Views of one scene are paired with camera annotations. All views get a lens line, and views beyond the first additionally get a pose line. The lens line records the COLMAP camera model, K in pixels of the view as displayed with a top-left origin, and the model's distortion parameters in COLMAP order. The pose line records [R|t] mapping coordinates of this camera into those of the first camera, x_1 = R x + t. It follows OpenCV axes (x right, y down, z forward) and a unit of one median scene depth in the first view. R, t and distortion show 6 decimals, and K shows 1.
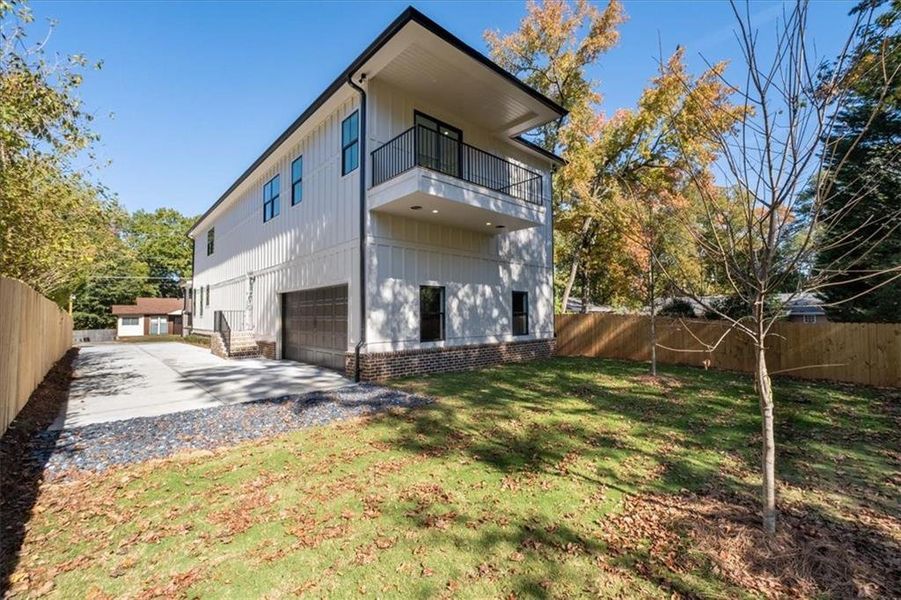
lens RADIAL K [[387.1, 0, 469.9], [0, 387.1, 298.2], [0, 0, 1]] dist [-0.001649, 0.001715]
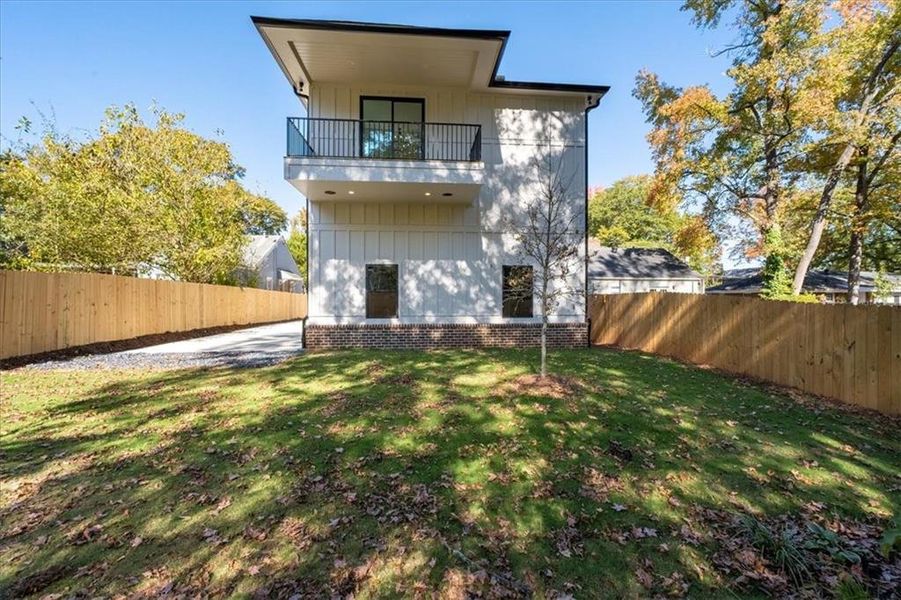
lens RADIAL K [[387.1, 0, 453.0], [0, 387.1, 301.9], [0, 0, 1]] dist [-0.001649, 0.001715]
pose [[0.777358, 0.010656, -0.628968, 0.651471], [0.021399, 0.998830, 0.043369, 0.024954], [0.628694, -0.047173, 0.776221, 0.295121]]
